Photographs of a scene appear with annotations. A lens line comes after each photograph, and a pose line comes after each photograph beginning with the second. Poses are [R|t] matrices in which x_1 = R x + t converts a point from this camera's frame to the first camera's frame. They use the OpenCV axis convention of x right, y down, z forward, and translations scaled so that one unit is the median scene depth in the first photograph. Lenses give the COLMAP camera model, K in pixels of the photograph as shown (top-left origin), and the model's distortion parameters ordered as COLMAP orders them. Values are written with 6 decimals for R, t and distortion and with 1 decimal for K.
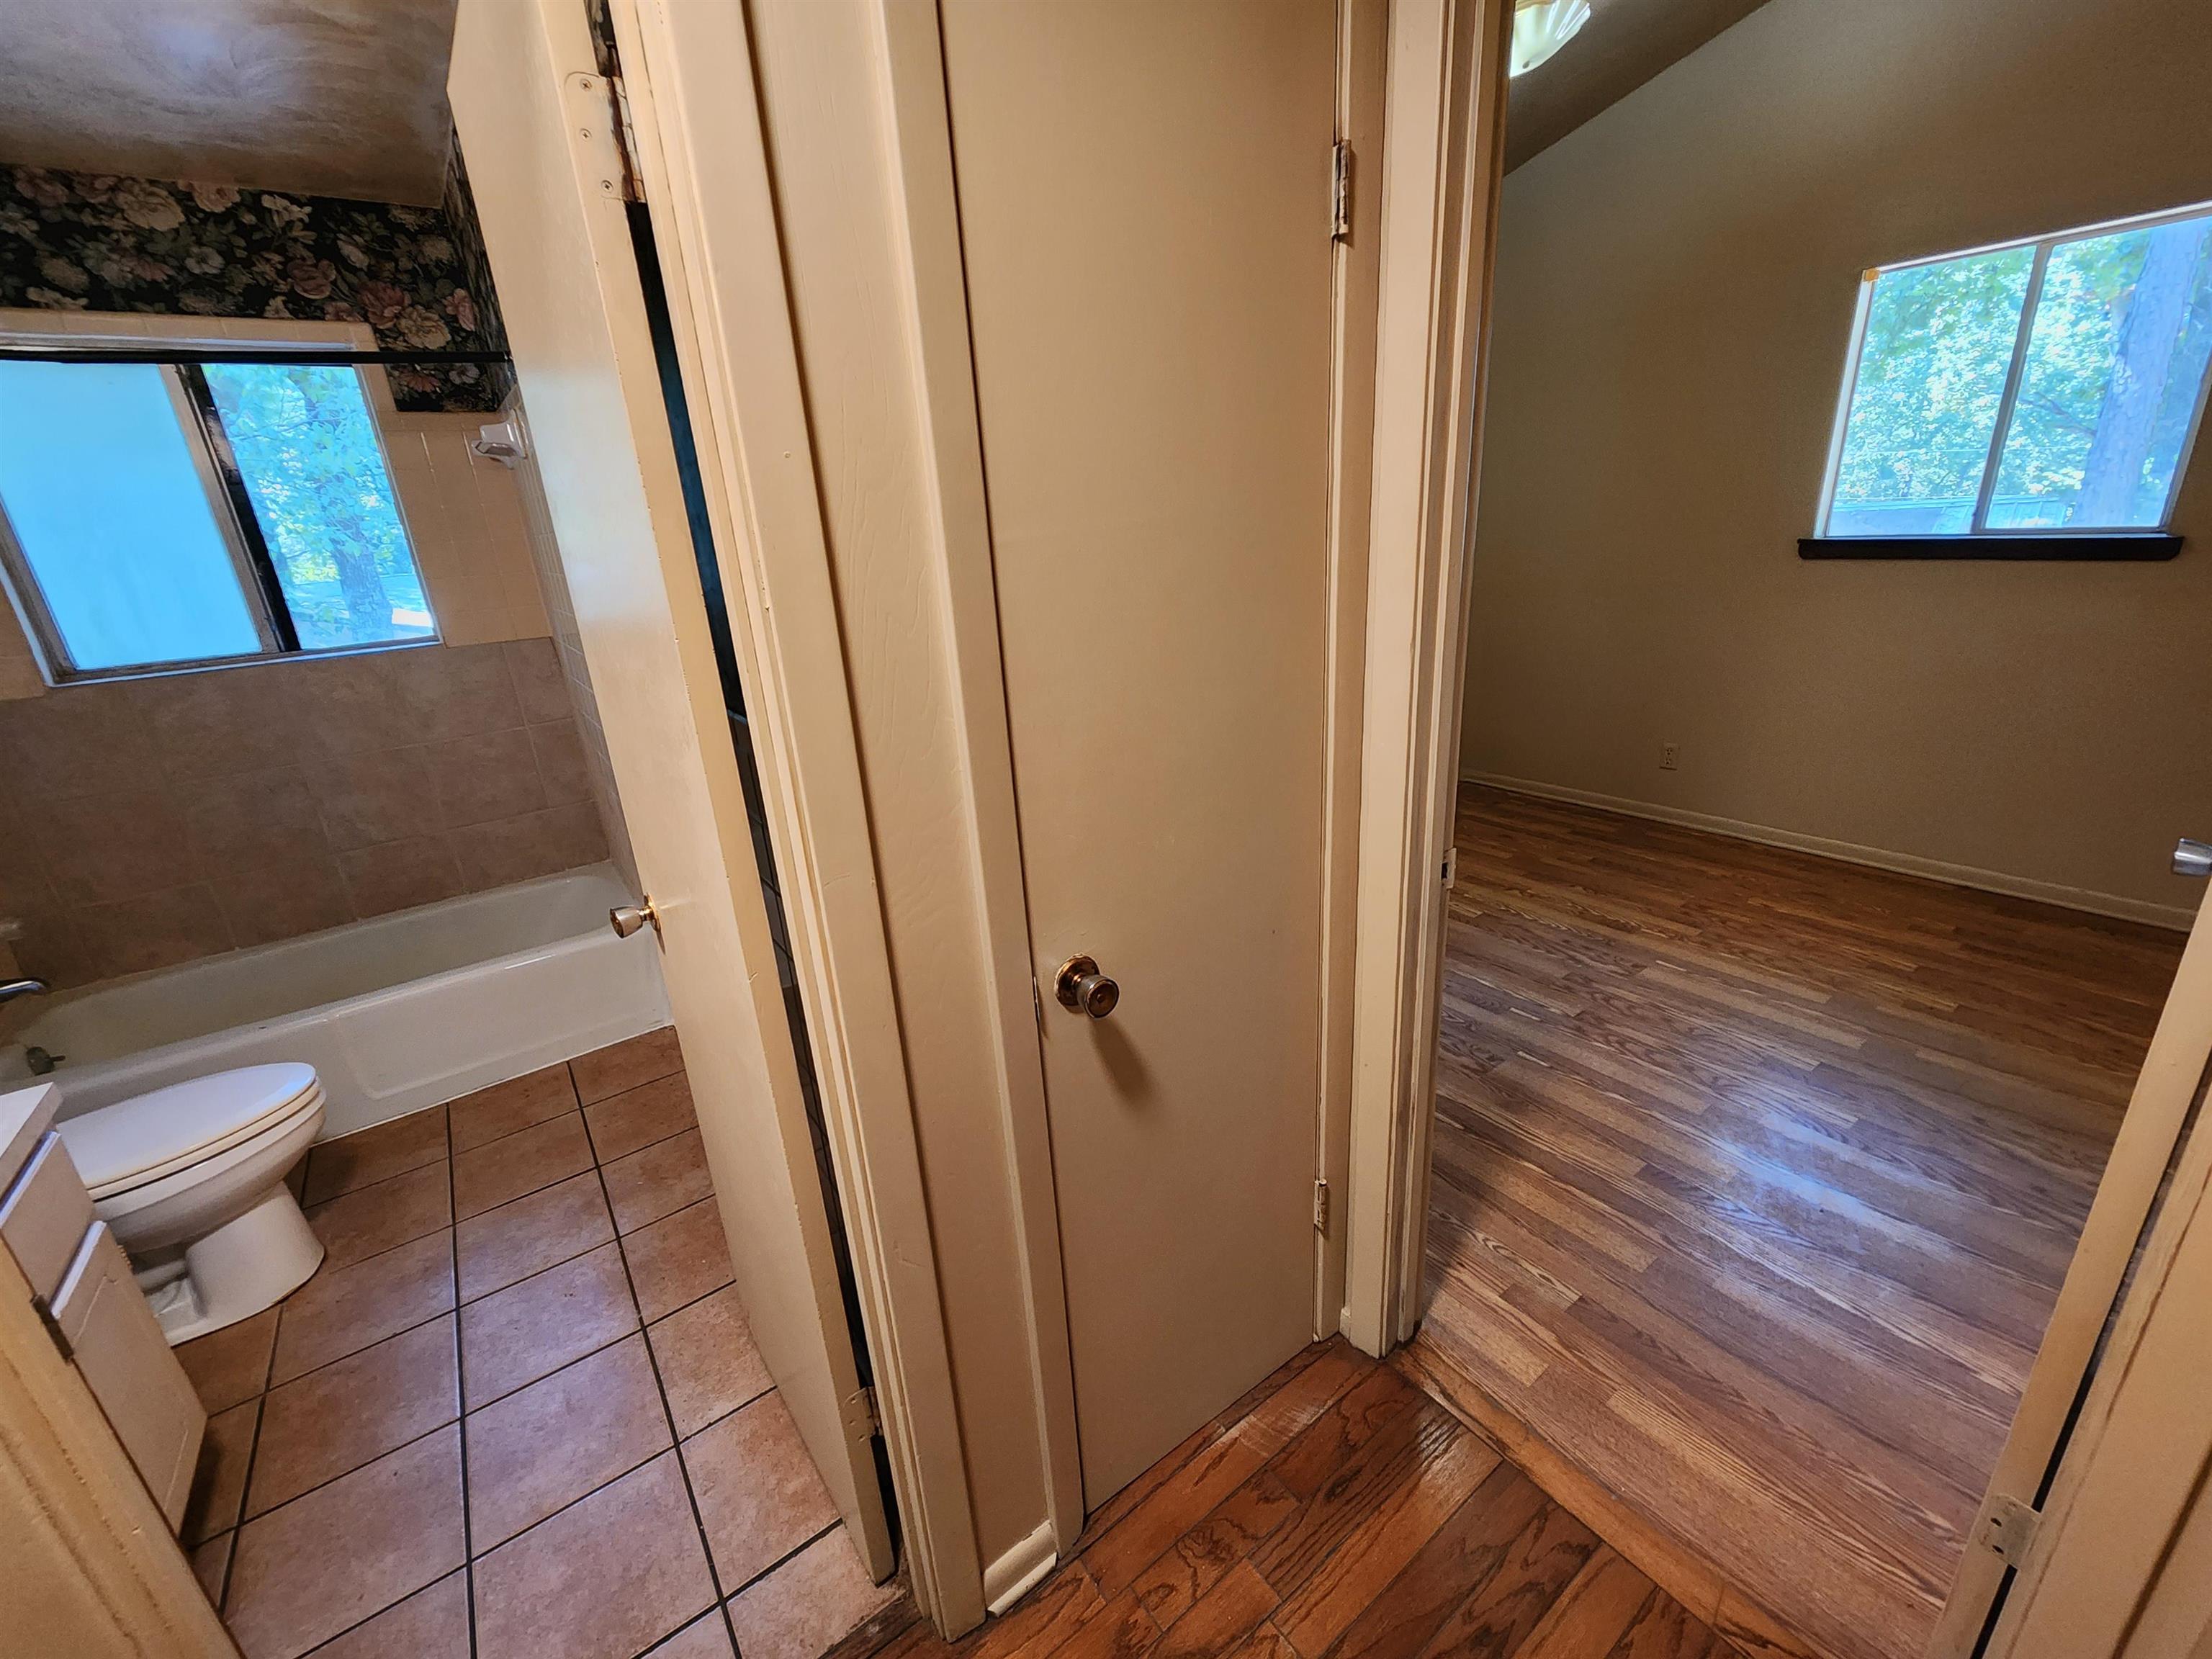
lens RADIAL K [[909.0, 0, 1099.2], [0, 909.0, 821.1], [0, 0, 1]] dist [0.006577, -0.002573]
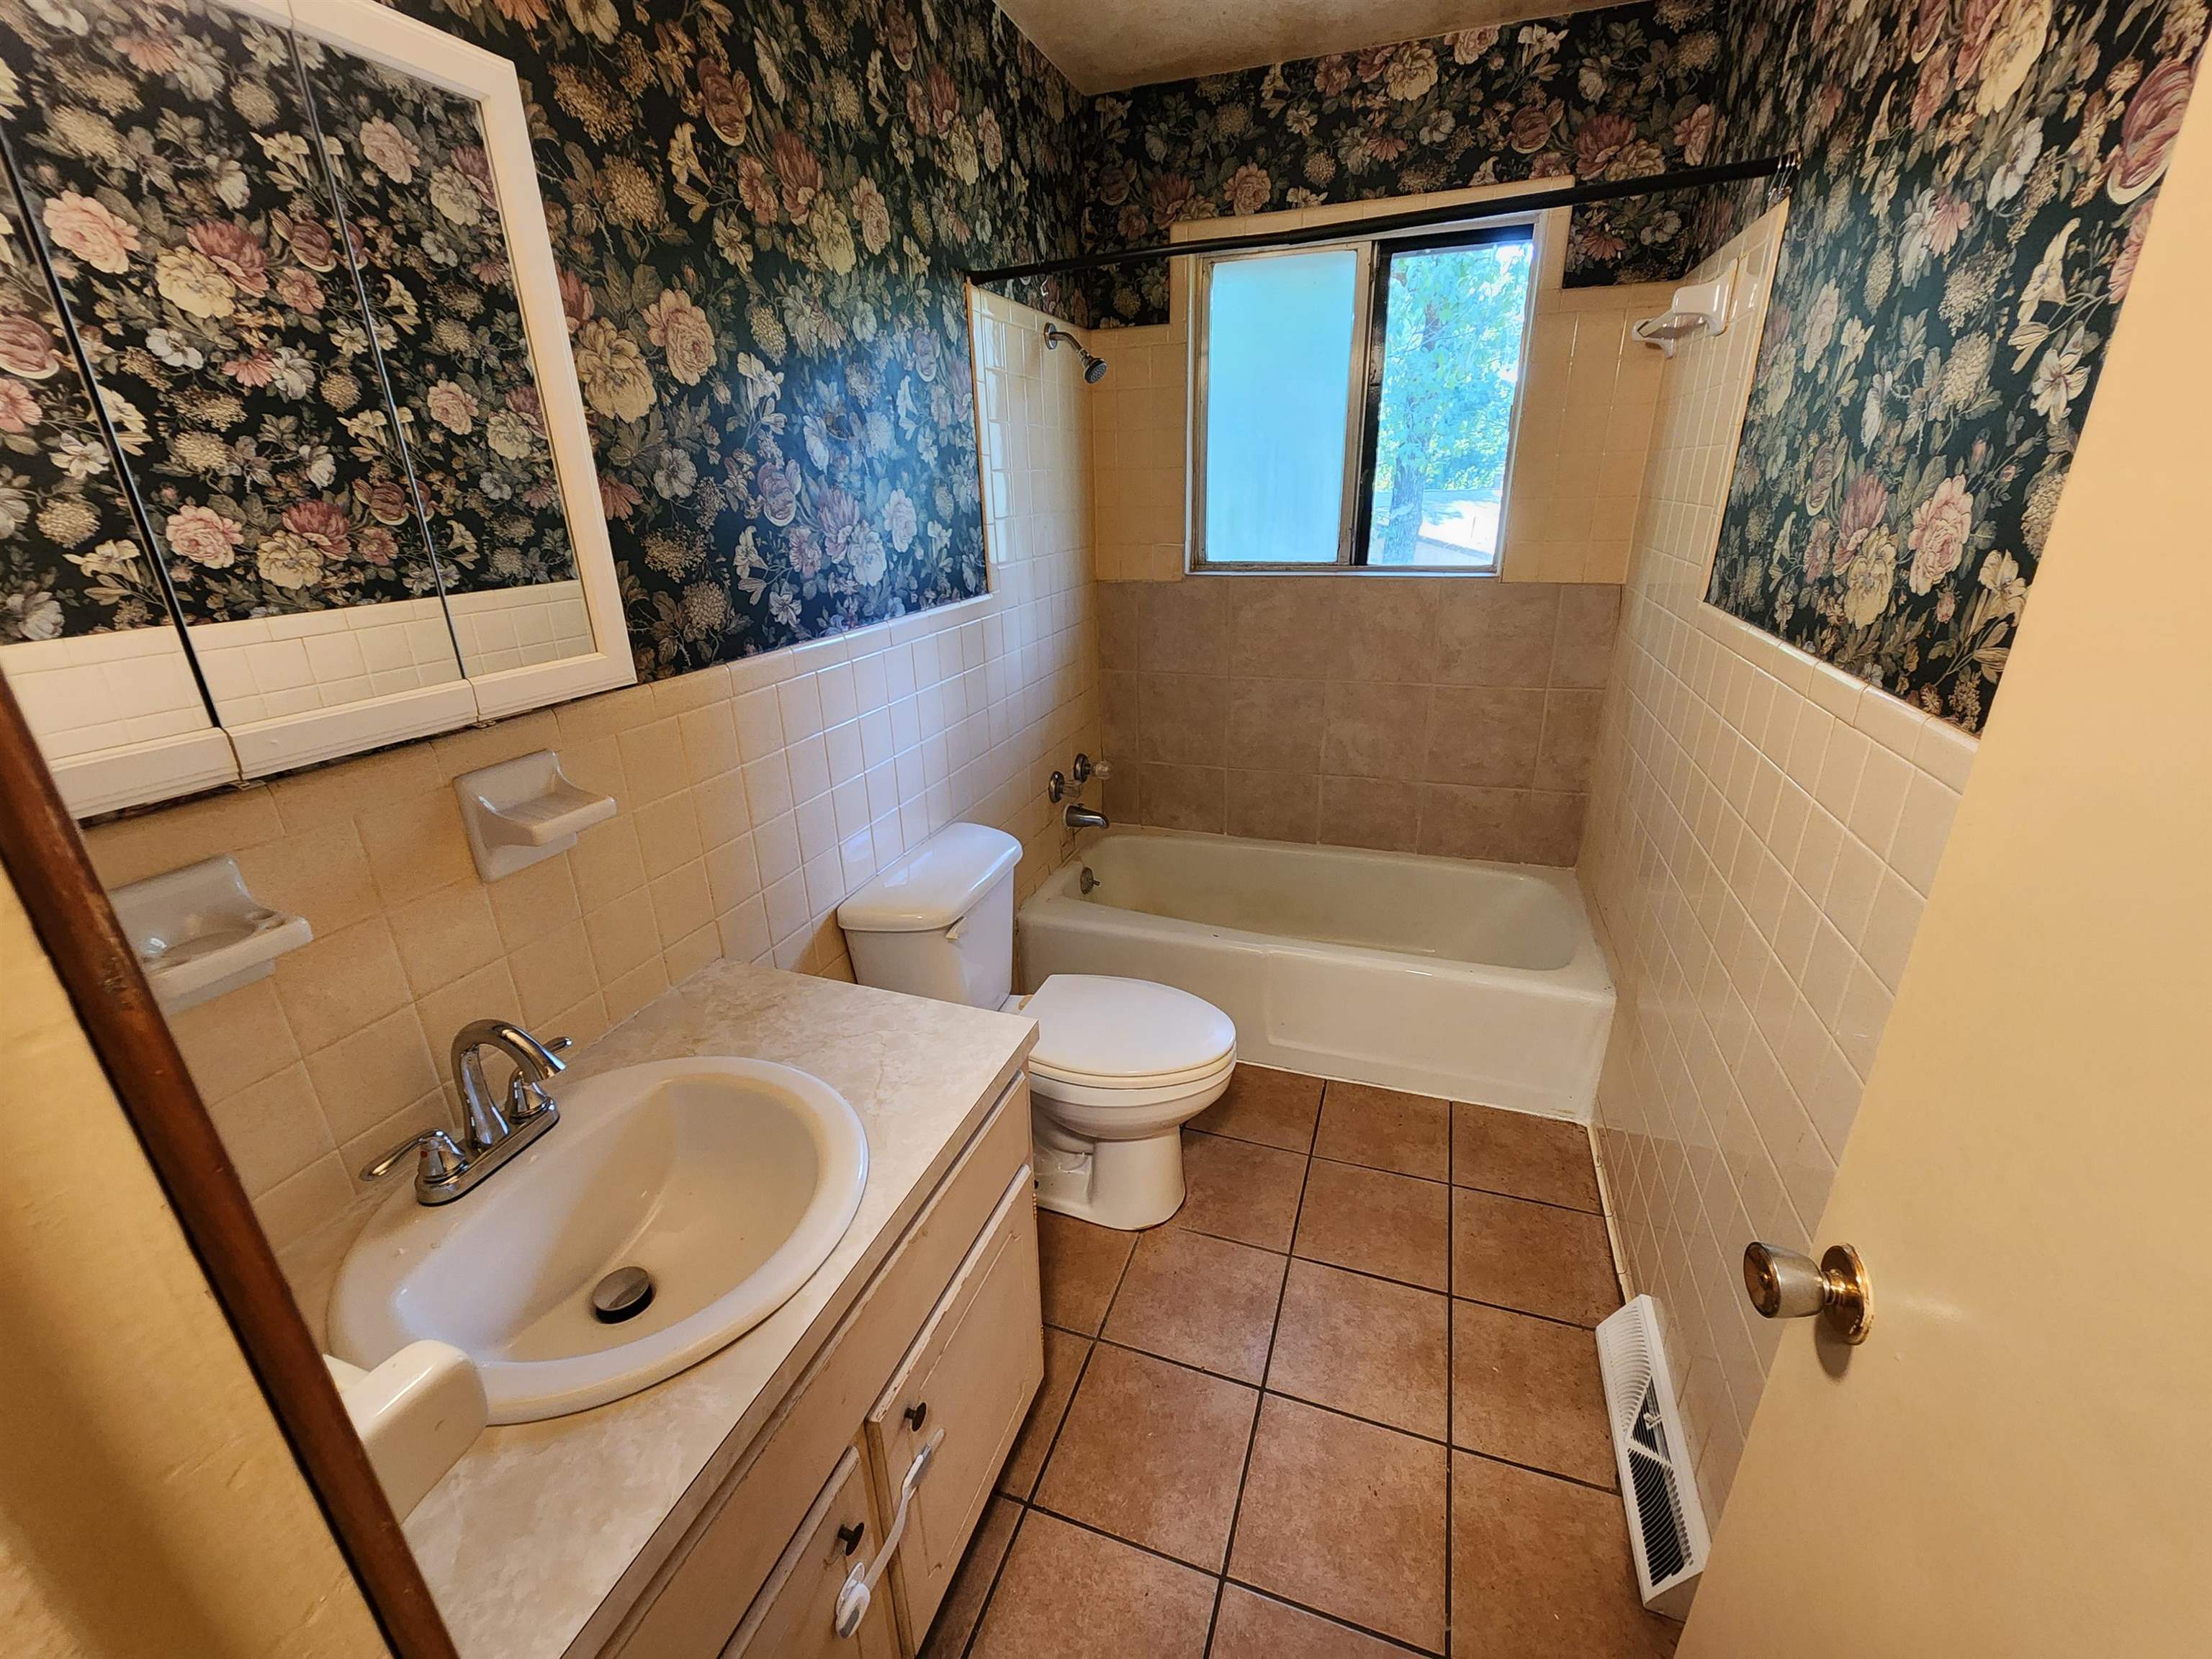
lens RADIAL K [[909.0, 0, 1086.1], [0, 909.0, 830.8], [0, 0, 1]] dist [0.006577, -0.002573]
pose [[0.554538, 0.342749, -0.758295, -0.231650], [-0.278969, 0.935078, 0.218645, -0.056253], [0.784005, 0.090294, 0.614153, 0.218304]]
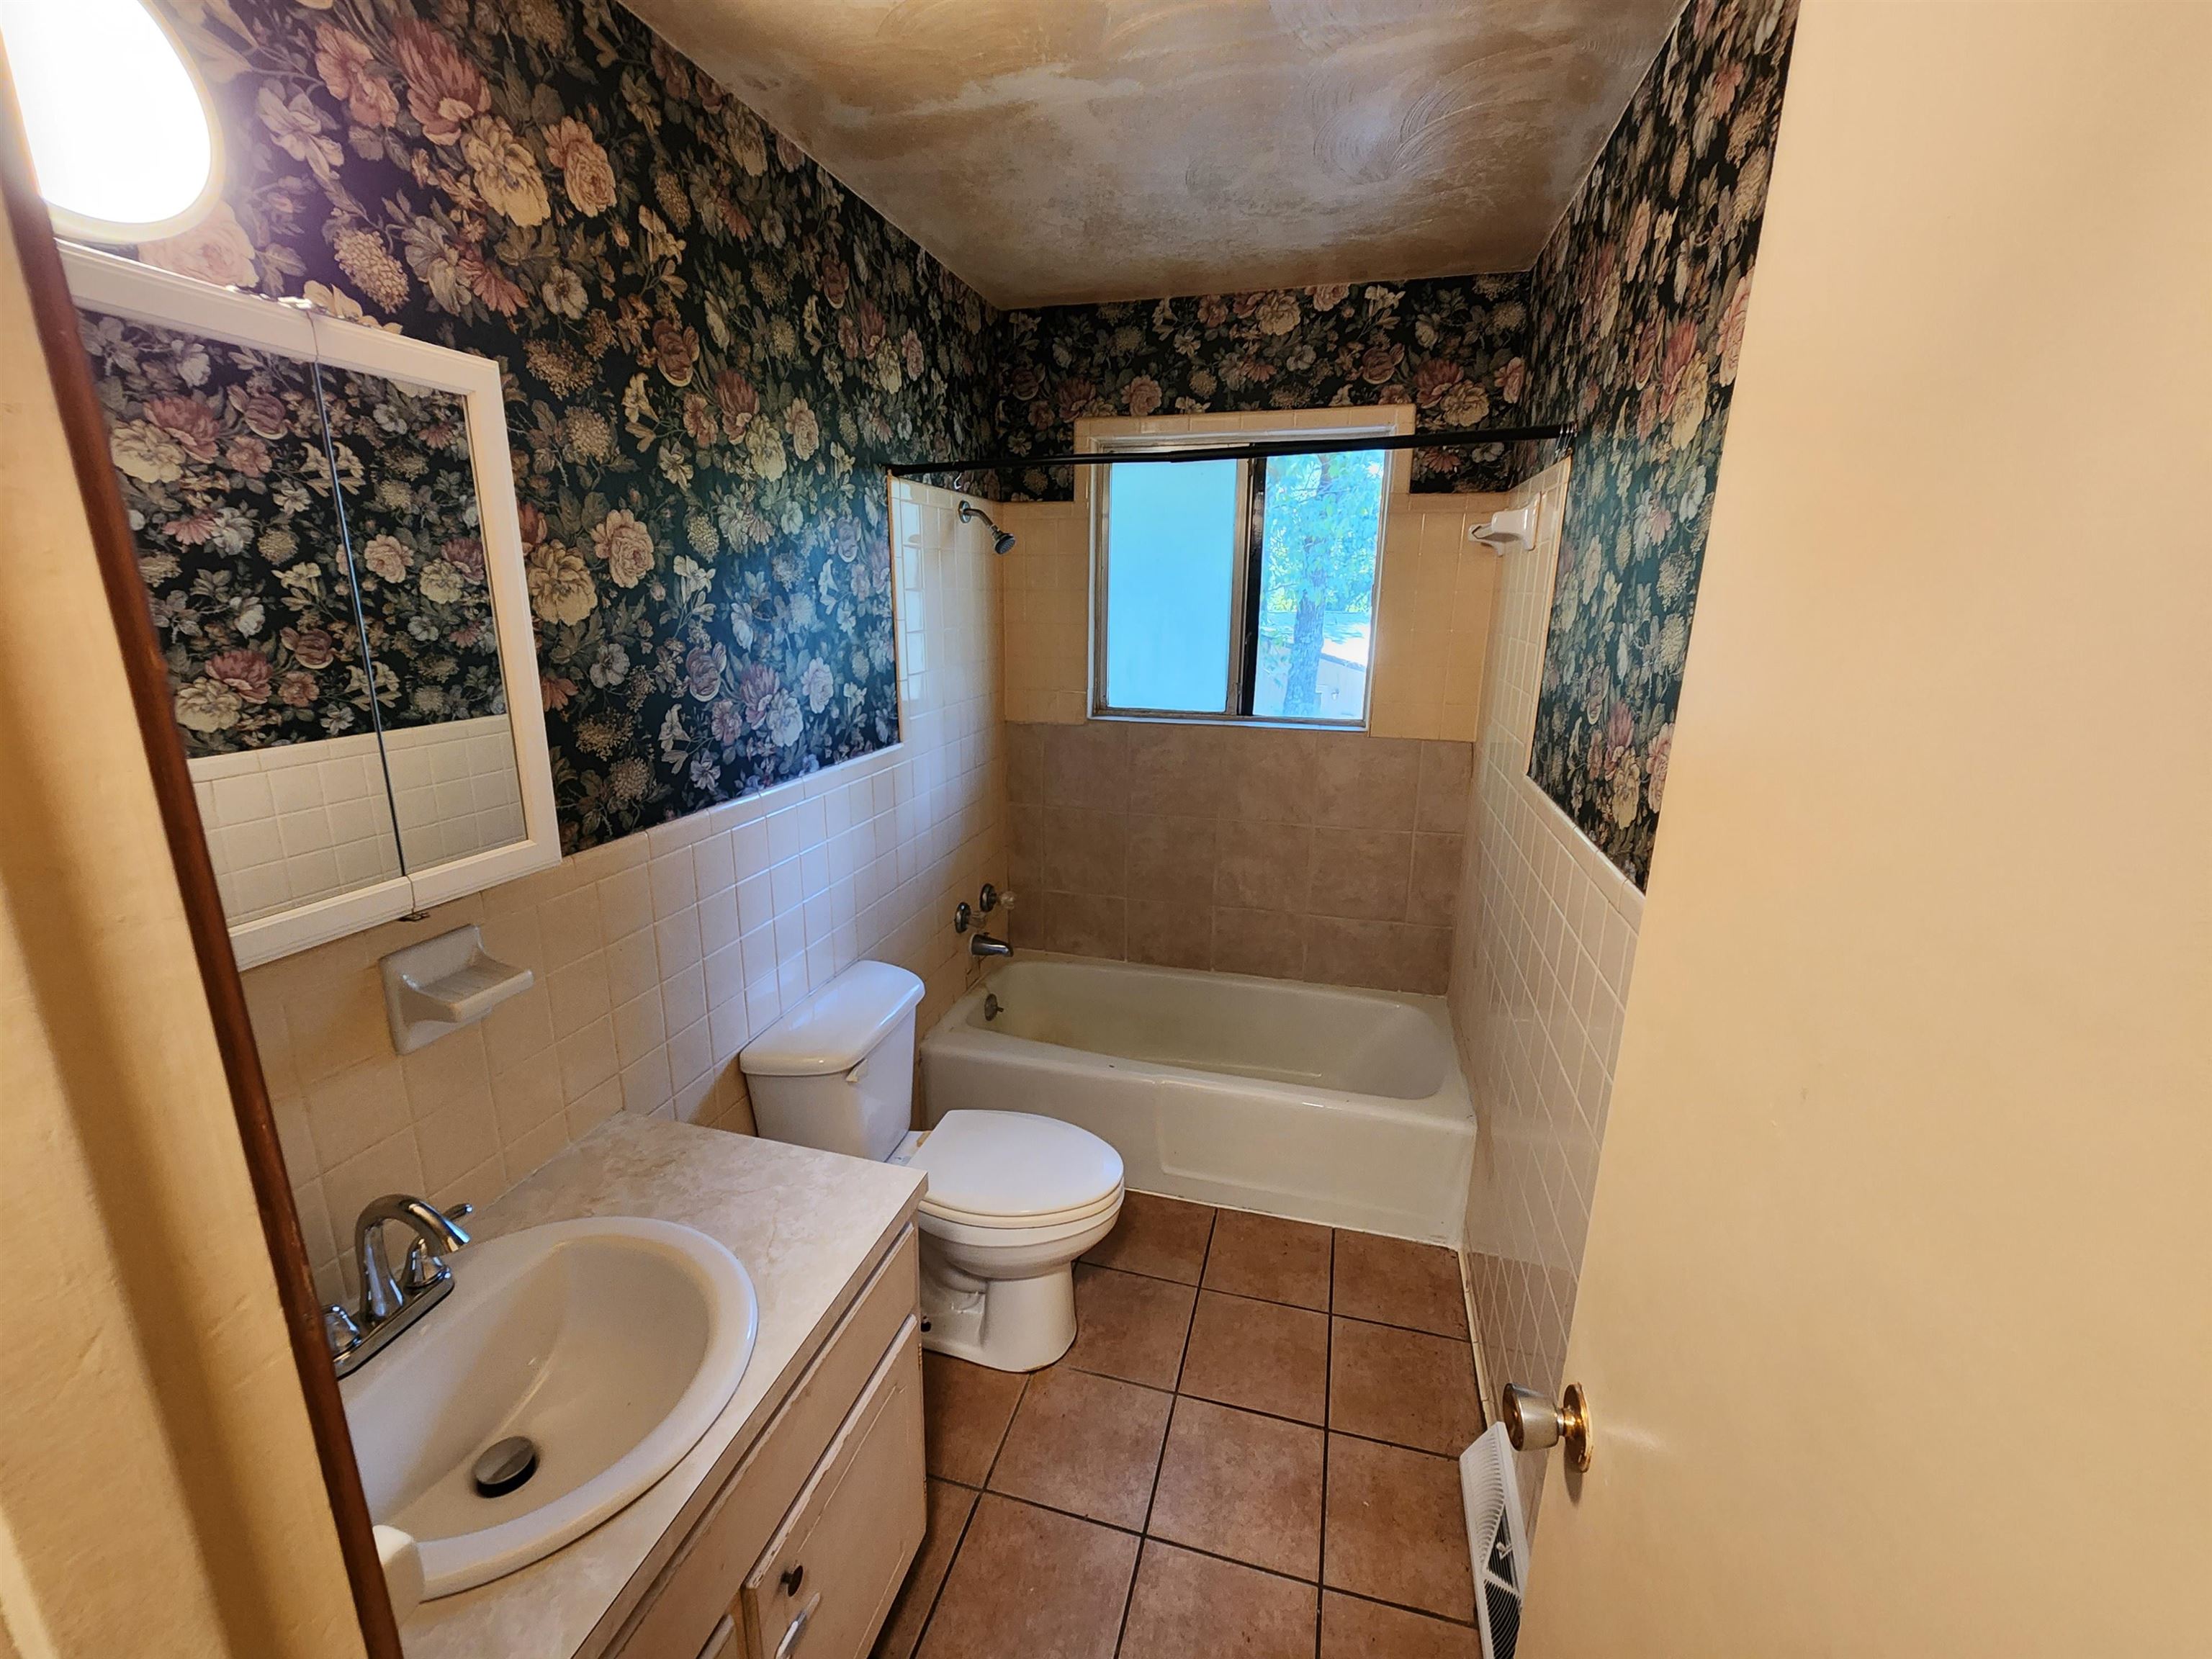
lens RADIAL K [[909.0, 0, 1081.4], [0, 909.0, 825.8], [0, 0, 1]] dist [0.006577, -0.002573]
pose [[0.614985, 0.262766, -0.743470, -0.194169], [-0.303501, 0.949087, 0.084387, -0.102343], [0.727791, 0.173747, 0.663424, 0.192630]]
